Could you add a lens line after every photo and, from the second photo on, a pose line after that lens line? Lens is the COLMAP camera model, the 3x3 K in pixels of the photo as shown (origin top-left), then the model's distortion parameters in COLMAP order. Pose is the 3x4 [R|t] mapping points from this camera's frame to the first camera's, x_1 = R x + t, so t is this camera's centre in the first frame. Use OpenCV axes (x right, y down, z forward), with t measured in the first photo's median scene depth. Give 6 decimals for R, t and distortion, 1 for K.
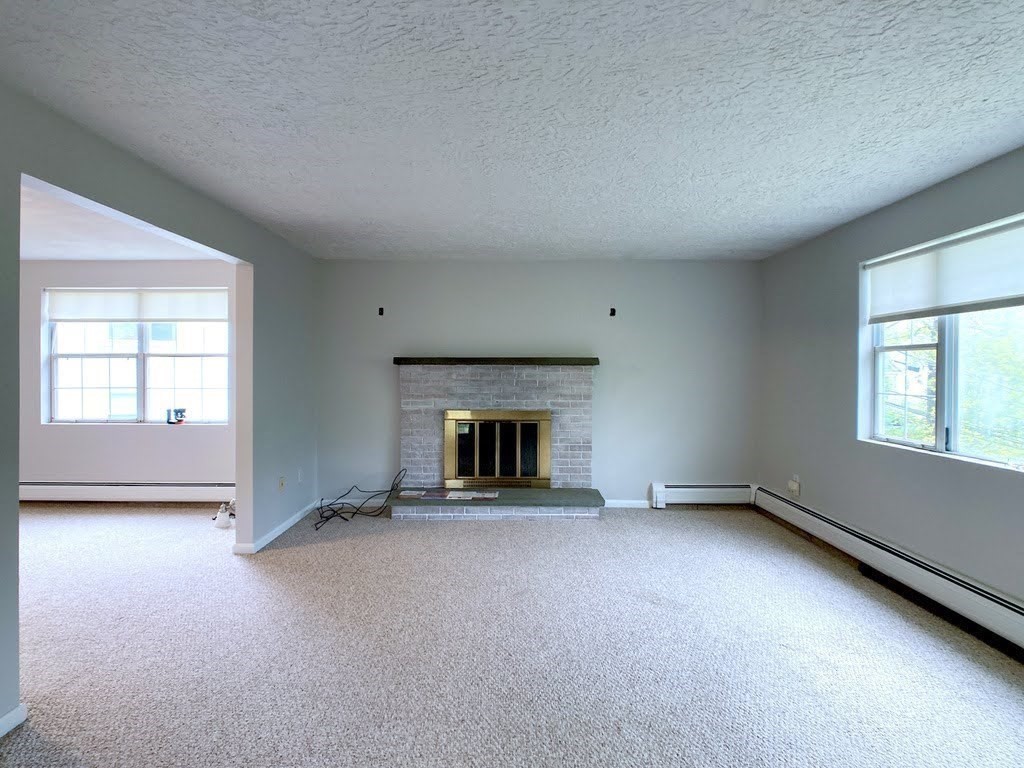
lens RADIAL K [[559.2, 0, 508.7], [0, 559.2, 375.3], [0, 0, 1]] dist [-0.008469, -0.000432]
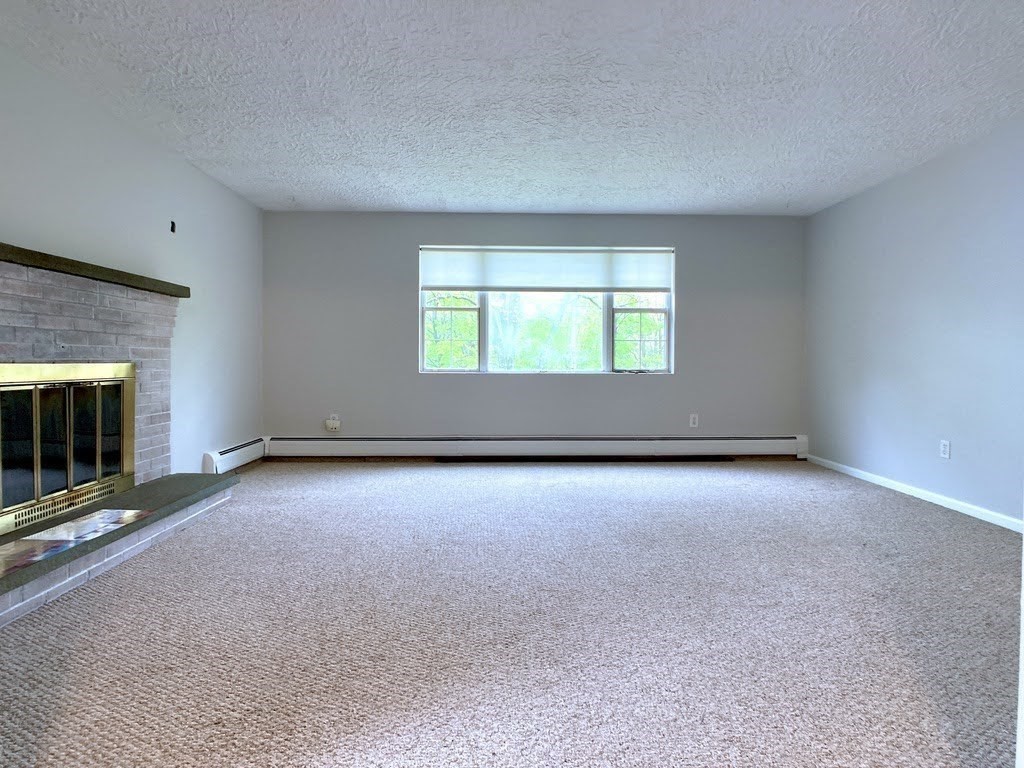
lens RADIAL K [[544.1, 0, 508.9], [0, 544.1, 376.5], [0, 0, 1]] dist [0.000527, -0.000192]
pose [[-0.034799, -0.029231, 0.998967, -0.545247], [0.006270, 0.999546, 0.029466, 0.063056], [-0.999375, 0.007289, -0.034600, 0.602160]]
